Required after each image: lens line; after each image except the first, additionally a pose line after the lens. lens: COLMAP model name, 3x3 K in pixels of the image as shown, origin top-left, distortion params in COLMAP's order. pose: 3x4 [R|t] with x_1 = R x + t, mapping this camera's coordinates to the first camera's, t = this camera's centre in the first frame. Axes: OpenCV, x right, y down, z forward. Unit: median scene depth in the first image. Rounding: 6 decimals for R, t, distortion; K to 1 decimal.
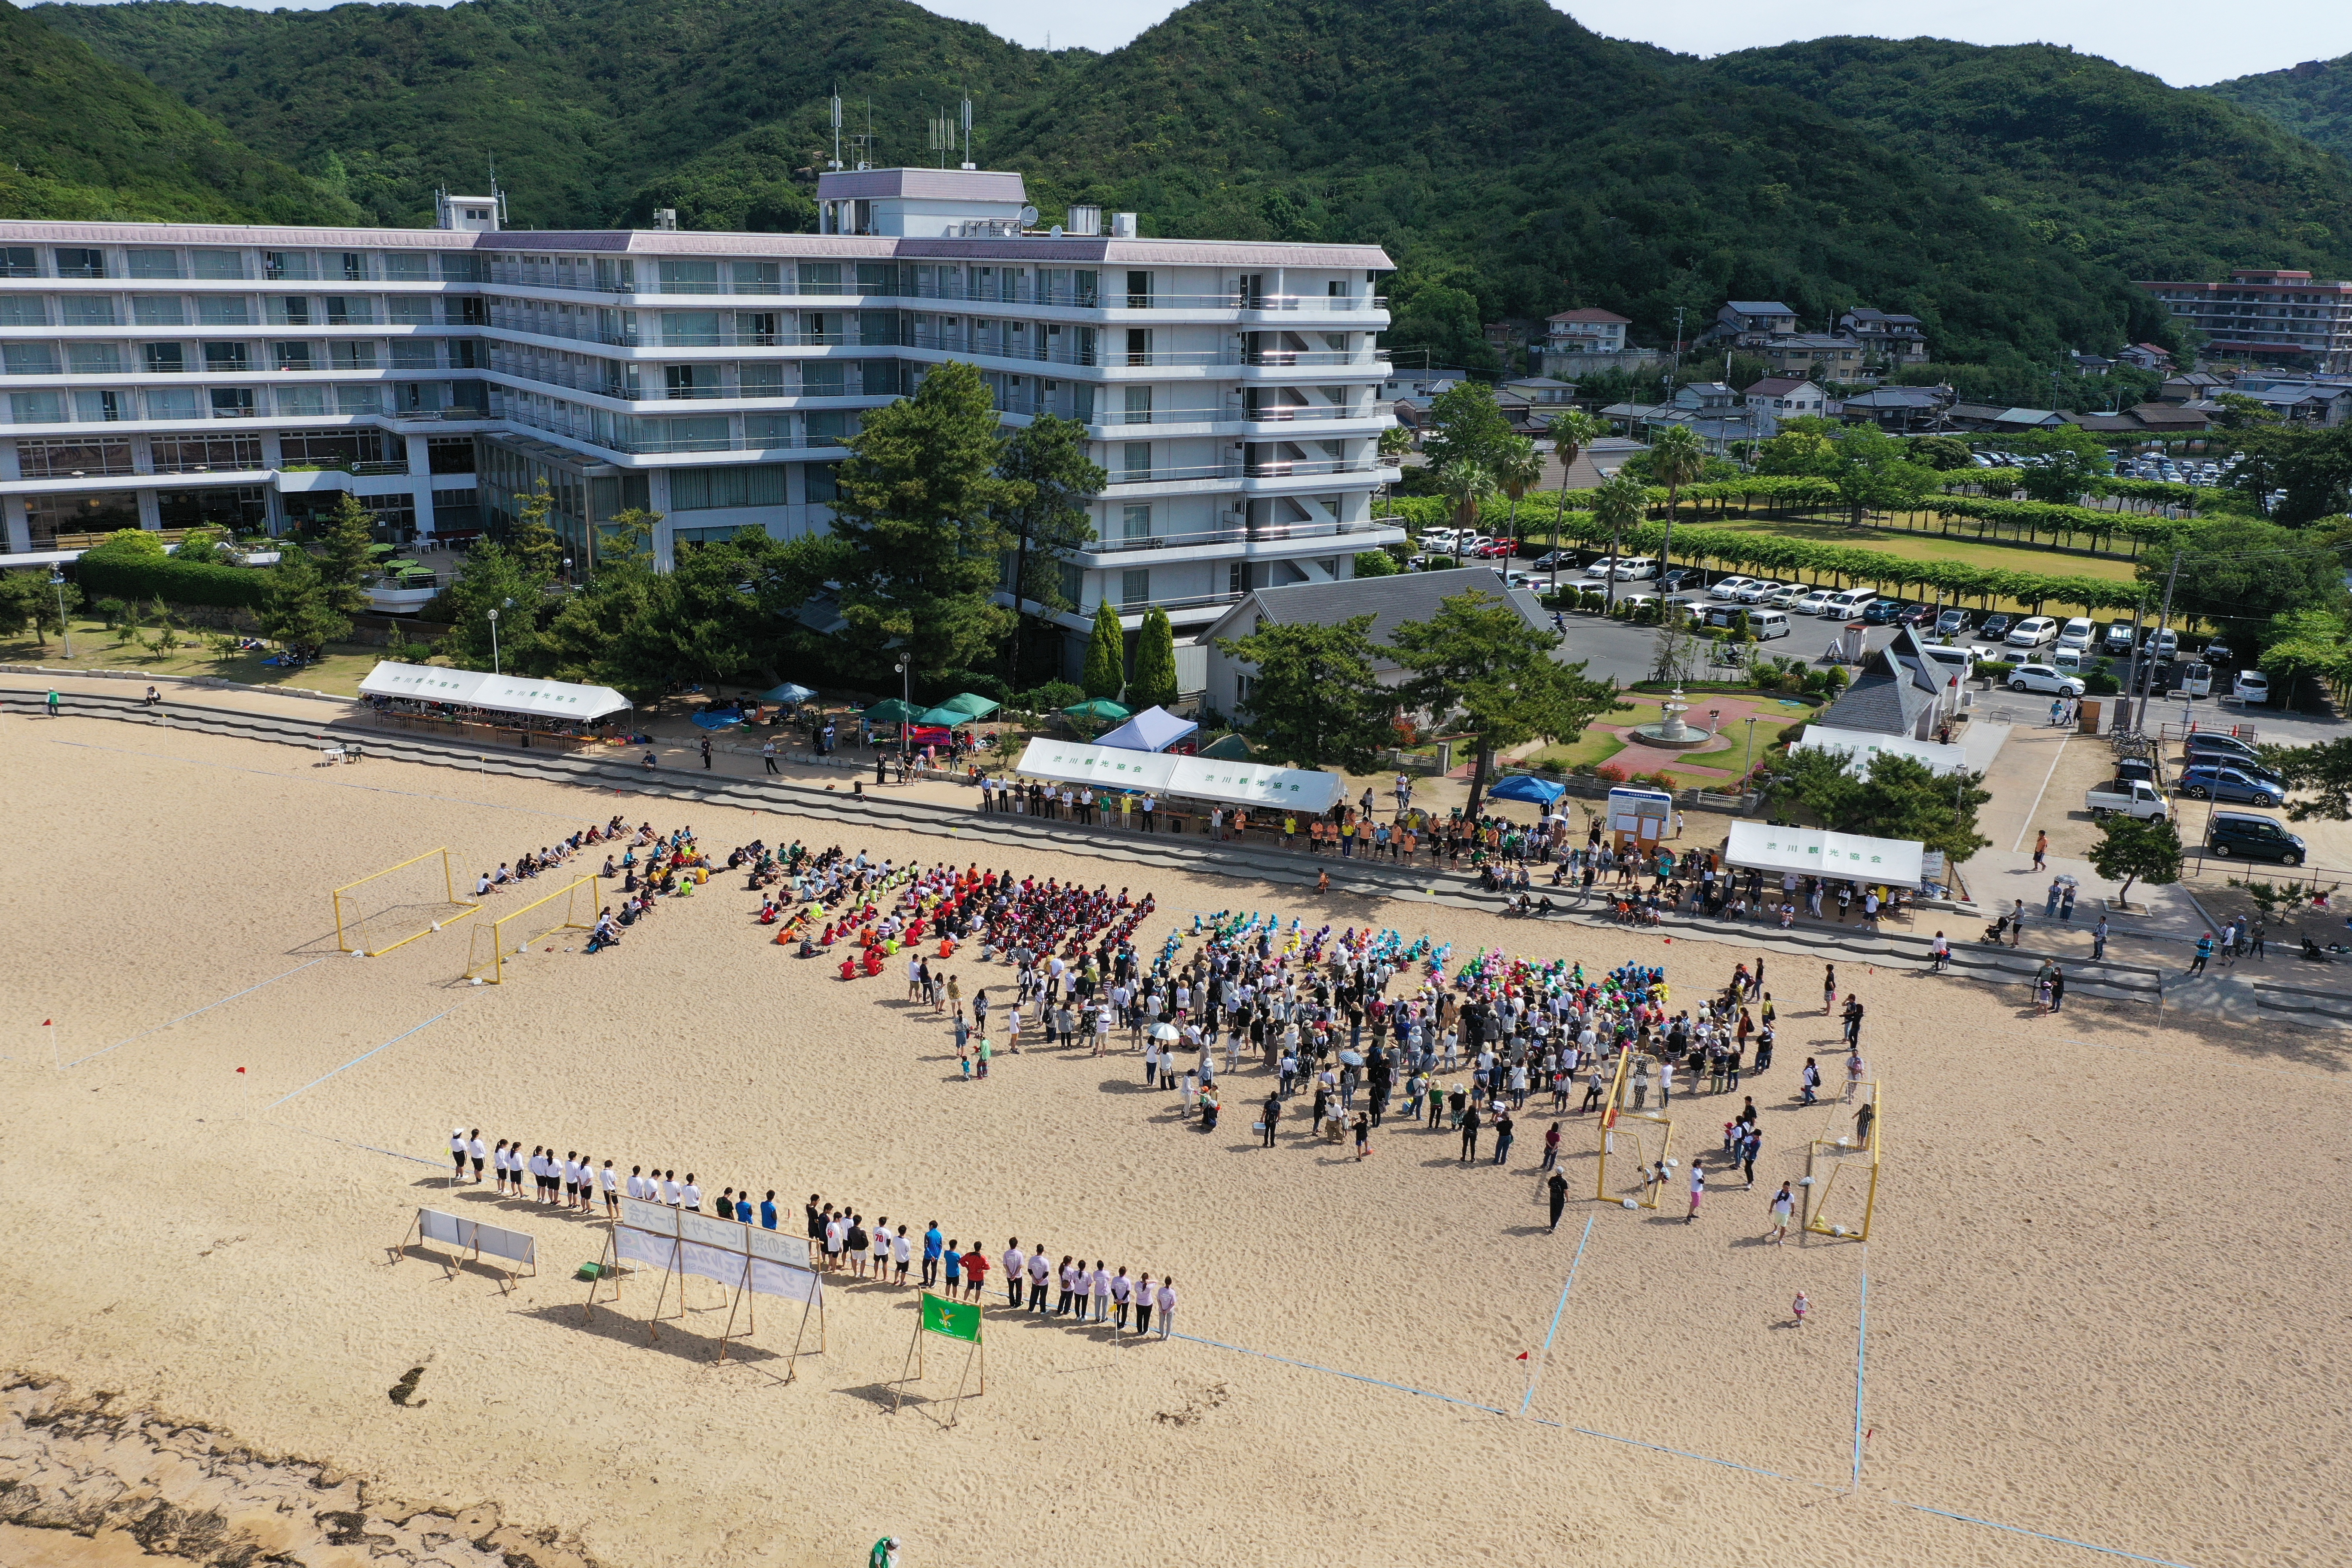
lens RADIAL K [[1840.5, 0, 1169.2], [0, 1840.5, 784.6], [0, 0, 1]] dist [-0.010301, -0.003612]
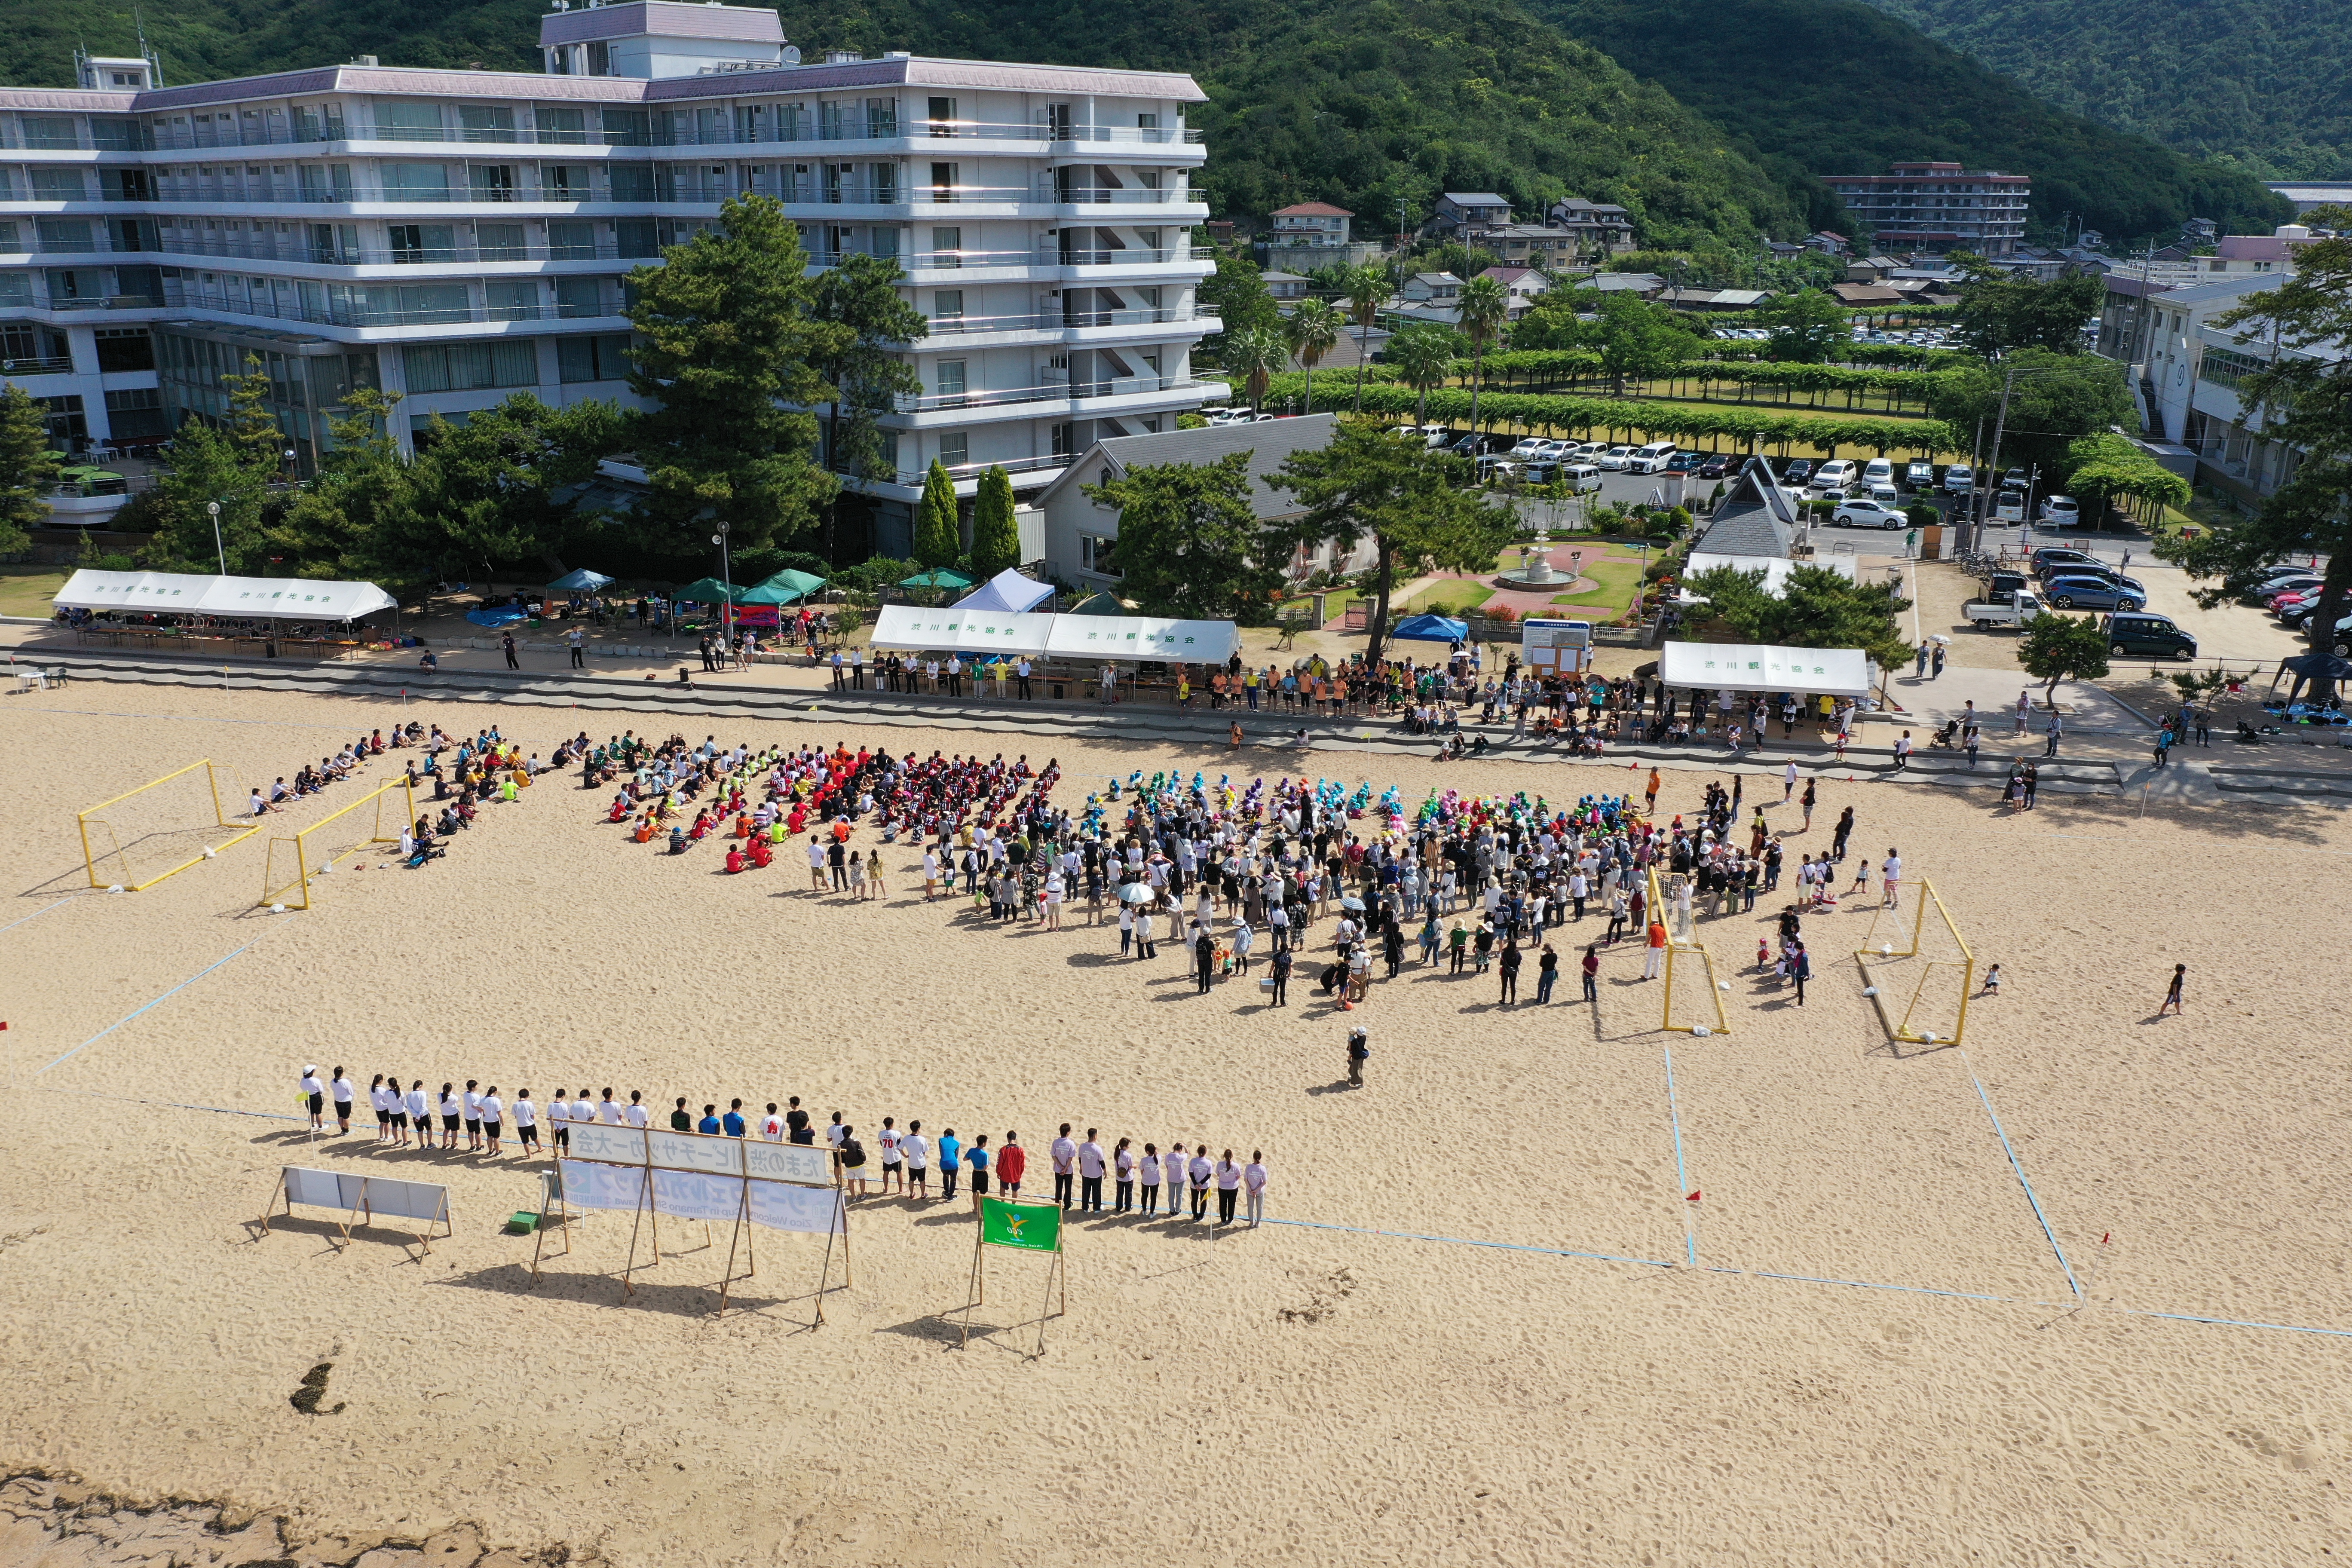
lens RADIAL K [[1840.5, 0, 1170.2], [0, 1840.5, 782.0], [0, 0, 1]] dist [-0.010301, -0.003612]
pose [[0.985374, -0.068537, 0.156013, -0.058391], [0.063273, 0.997255, 0.038463, 0.024233], [-0.158221, -0.028029, 0.987006, 0.068948]]
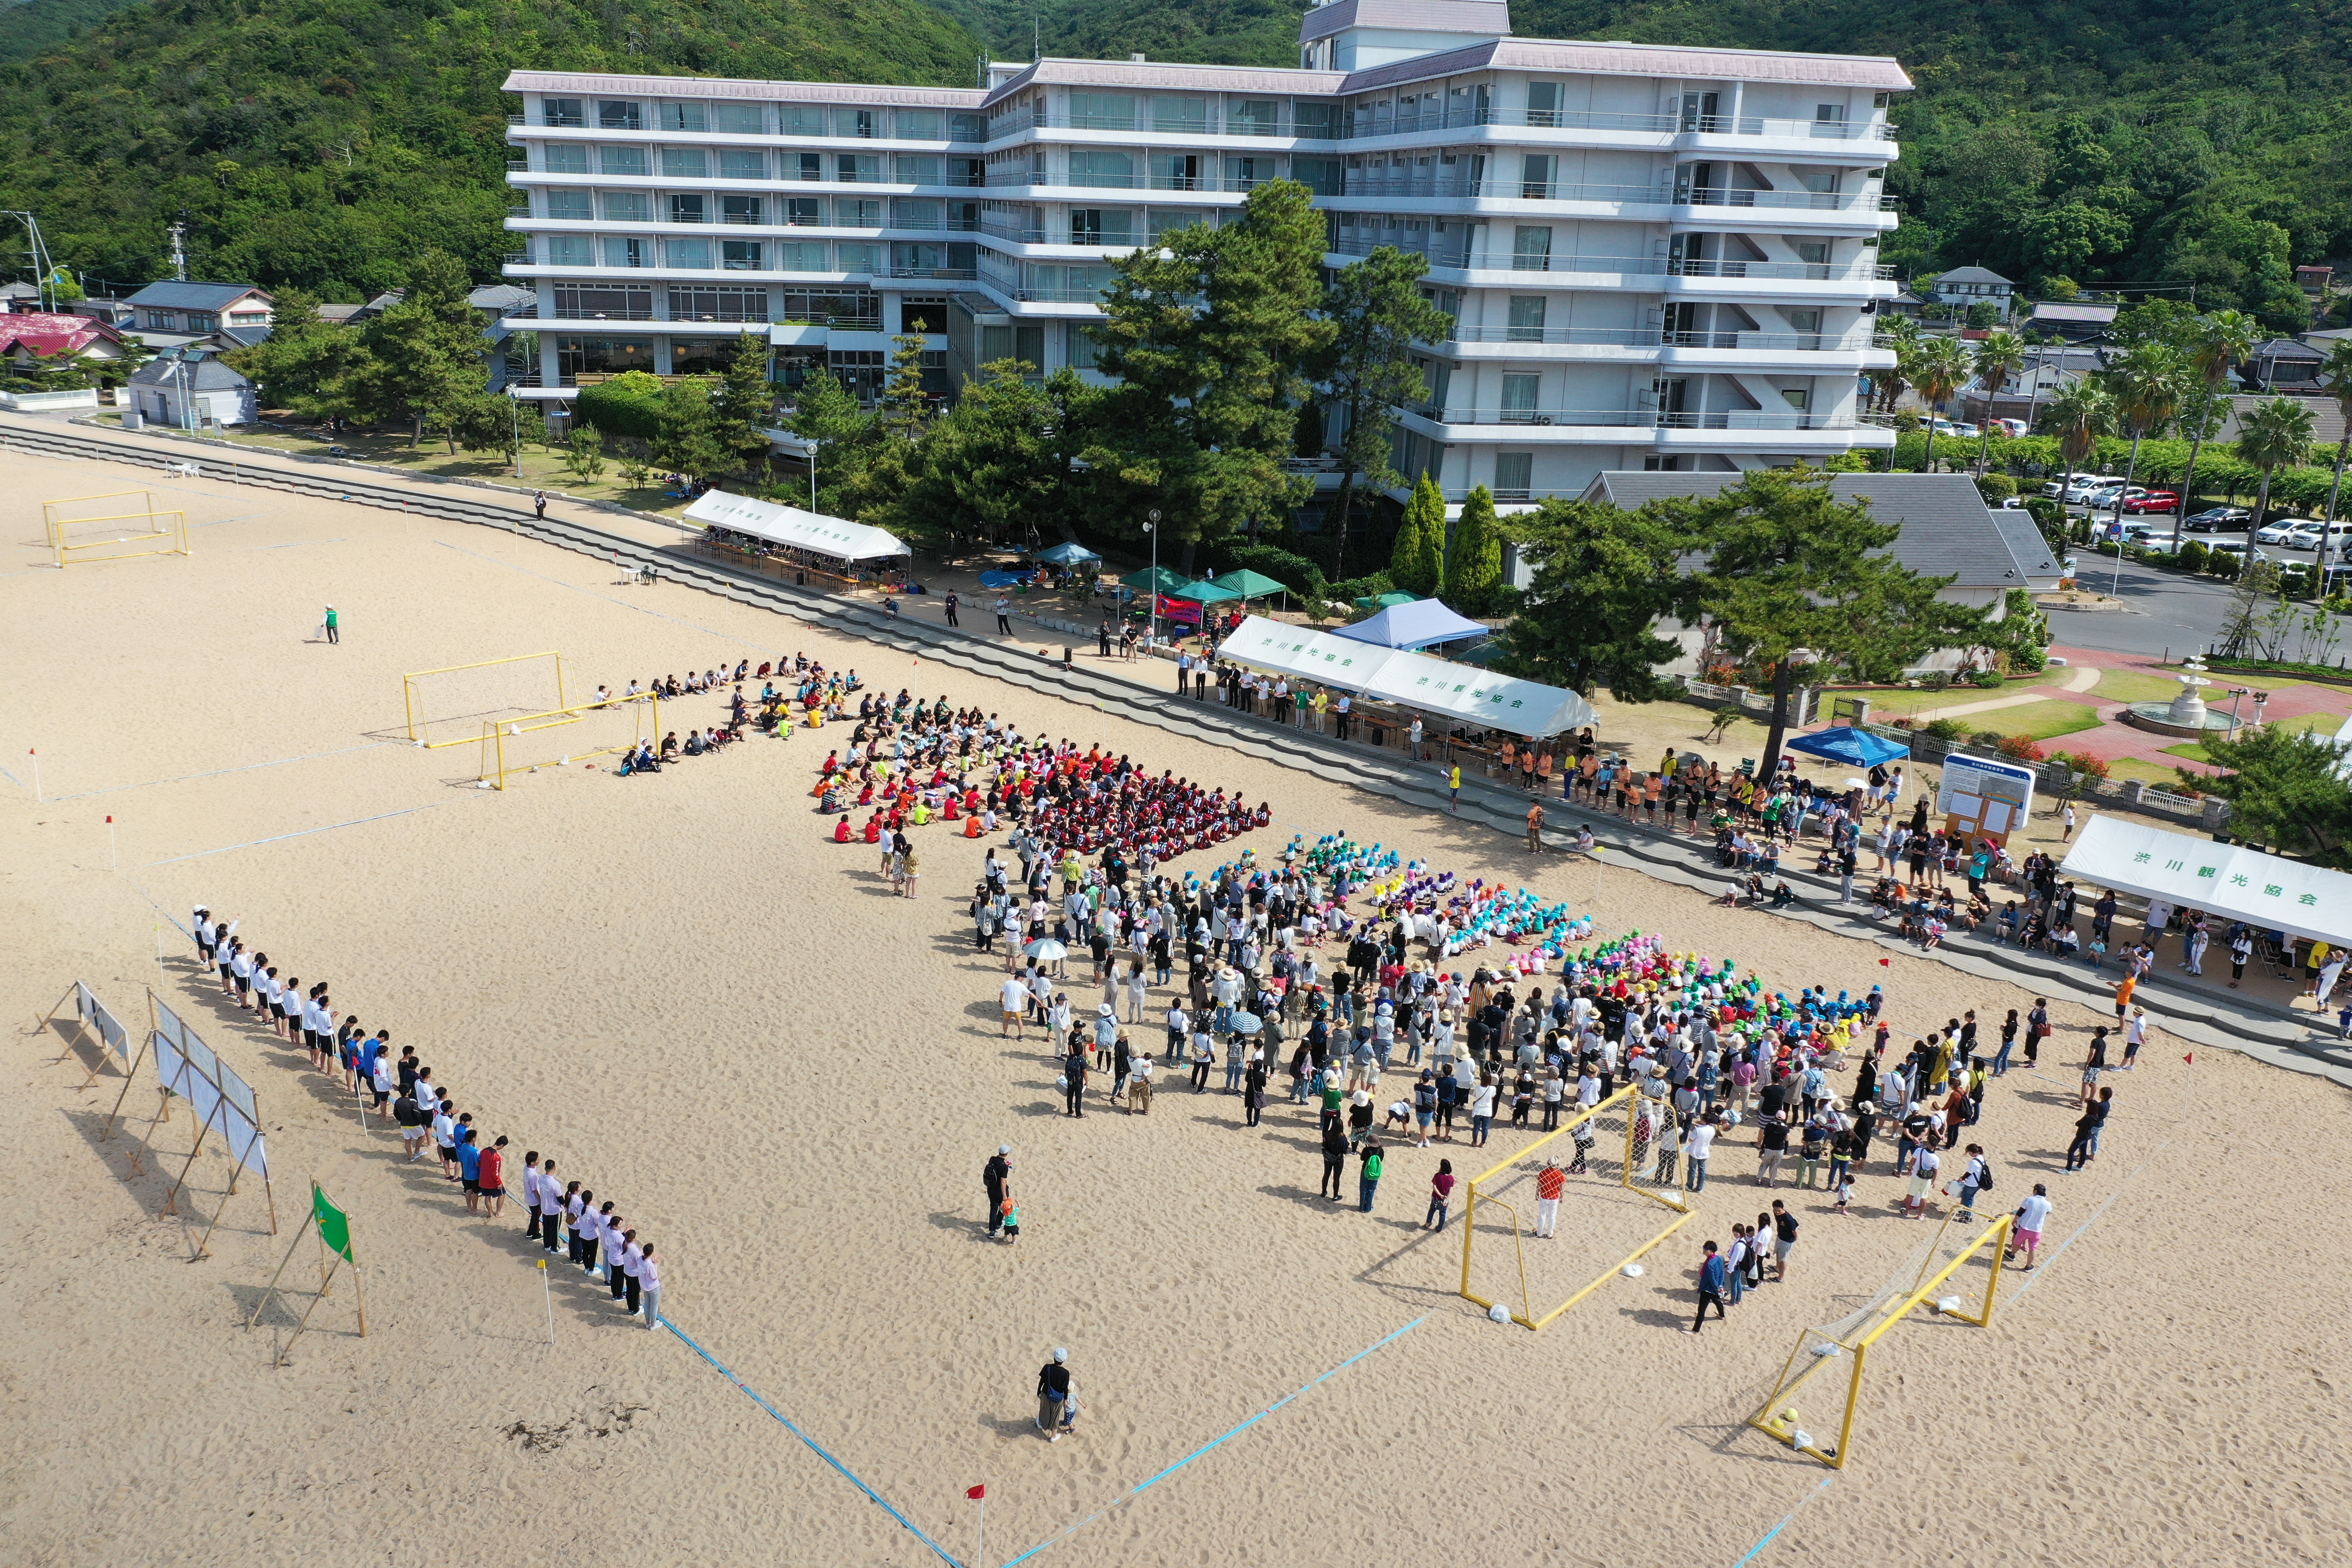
lens RADIAL K [[1840.5, 0, 1169.1], [0, 1840.5, 787.0], [0, 0, 1]] dist [-0.010301, -0.003612]
pose [[0.912301, 0.131425, -0.387858, 0.159478], [-0.124063, 0.991295, 0.044082, 0.013823], [0.390275, 0.007903, 0.920664, 0.156292]]
